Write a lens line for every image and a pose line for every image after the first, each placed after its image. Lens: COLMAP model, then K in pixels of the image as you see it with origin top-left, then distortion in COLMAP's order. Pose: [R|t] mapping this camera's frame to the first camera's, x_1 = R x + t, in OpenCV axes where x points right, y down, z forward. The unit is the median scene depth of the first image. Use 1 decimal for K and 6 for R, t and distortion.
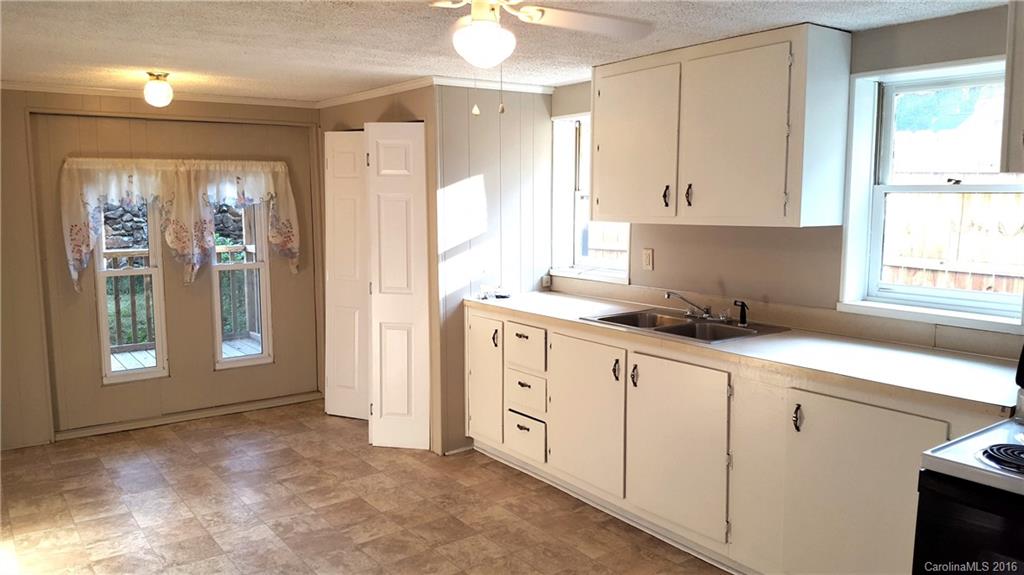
lens RADIAL K [[776.5, 0, 512.2], [0, 776.5, 284.3], [0, 0, 1]] dist [-0.003961, -0.001988]
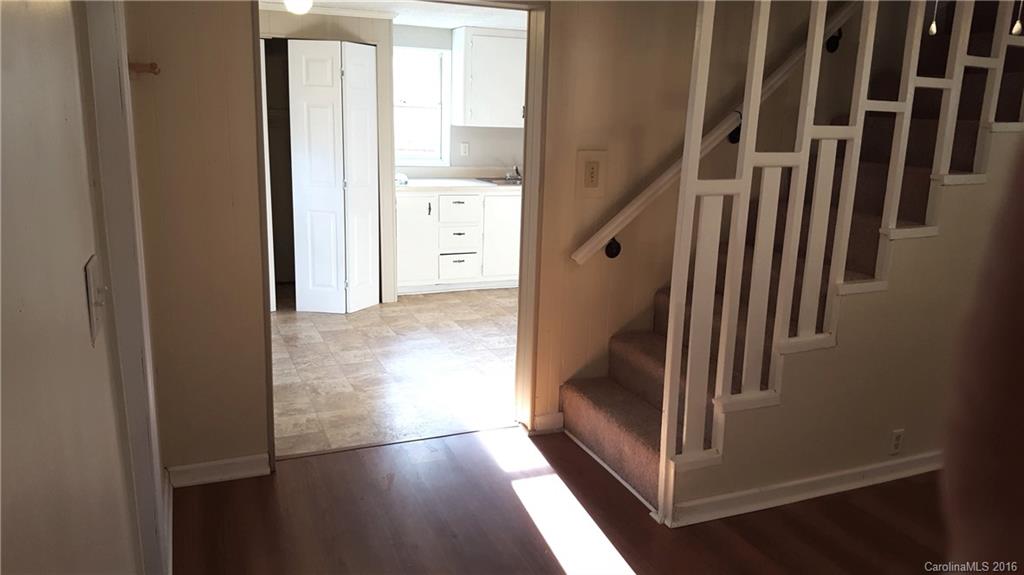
lens RADIAL K [[776.5, 0, 512.0], [0, 776.5, 290.5], [0, 0, 1]] dist [-0.003961, -0.001988]
pose [[0.236262, -0.204881, 0.949844, -1.490593], [0.094549, 0.977727, 0.187377, -0.040777], [-0.967079, 0.045537, 0.250371, 0.511904]]
